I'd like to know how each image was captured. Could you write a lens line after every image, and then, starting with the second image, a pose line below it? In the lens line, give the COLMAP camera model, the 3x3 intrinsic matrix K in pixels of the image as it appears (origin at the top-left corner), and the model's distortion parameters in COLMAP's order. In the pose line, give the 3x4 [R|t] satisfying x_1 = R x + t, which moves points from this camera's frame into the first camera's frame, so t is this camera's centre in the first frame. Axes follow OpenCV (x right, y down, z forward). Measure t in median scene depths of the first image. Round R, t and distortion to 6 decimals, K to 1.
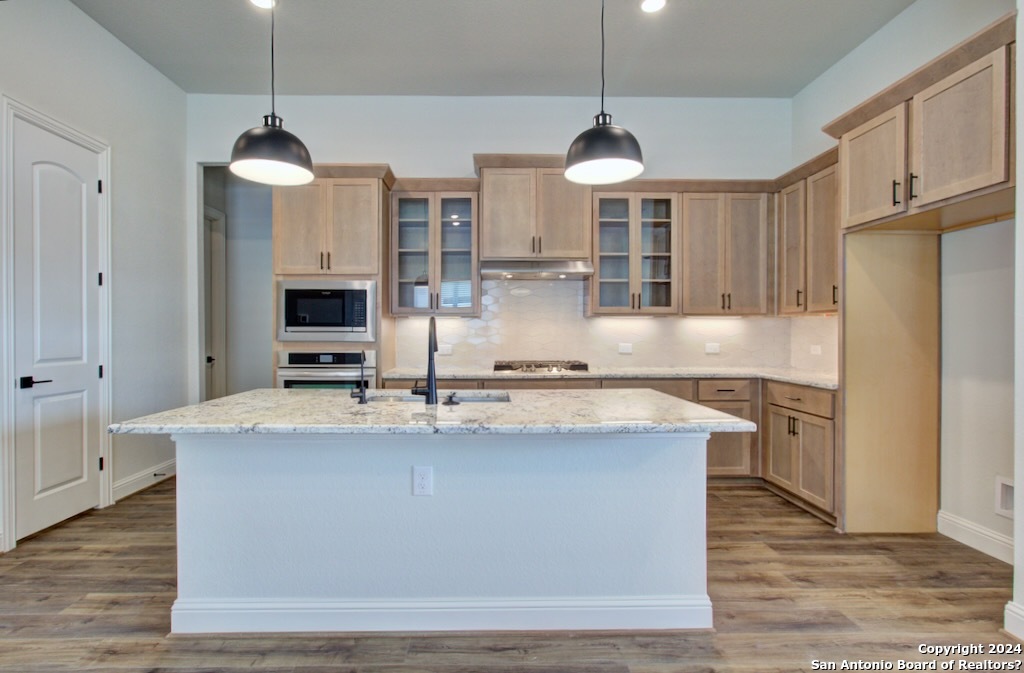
lens RADIAL K [[500.5, 0, 496.9], [0, 500.5, 335.2], [0, 0, 1]] dist [0.000459, 0.000511]
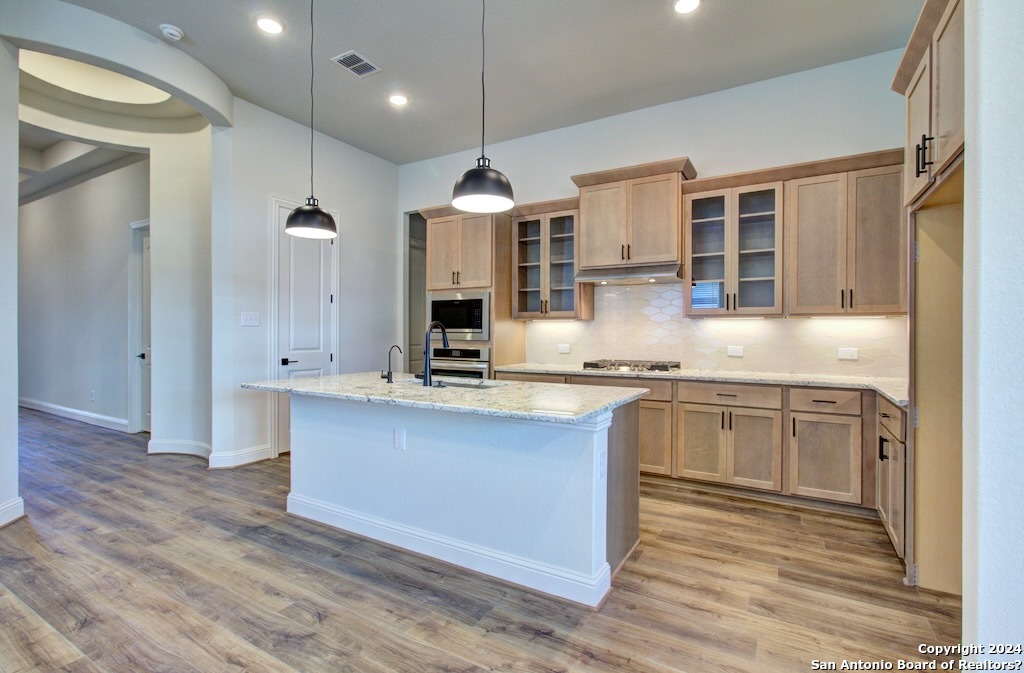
lens RADIAL K [[473.7, 0, 516.7], [0, 473.7, 335.4], [0, 0, 1]] dist [-0.000563, 0.000355]
pose [[0.857097, 0.006004, -0.515119, 0.526013], [-0.007814, 0.999969, -0.001346, 0.000497], [0.515095, 0.005179, 0.857117, 0.021639]]
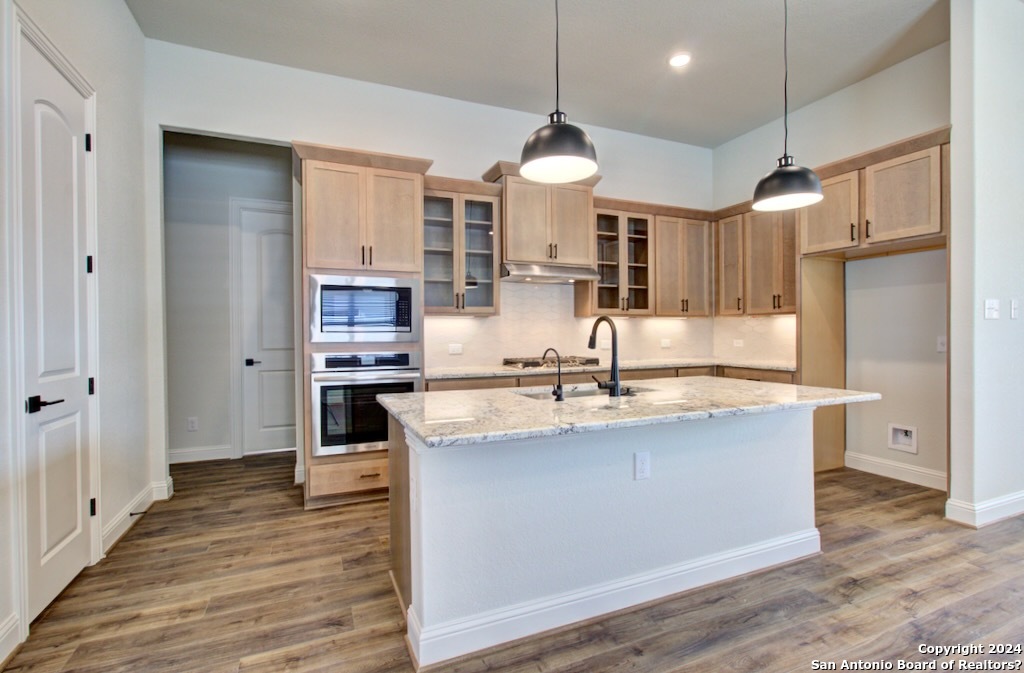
lens RADIAL K [[473.7, 0, 516.7], [0, 473.7, 335.4], [0, 0, 1]] dist [-0.000563, 0.000355]
pose [[0.922677, -0.009906, 0.385448, -0.518505], [0.009105, 0.999951, 0.003902, -0.001413], [-0.385467, -0.000091, 0.922722, 0.095706]]
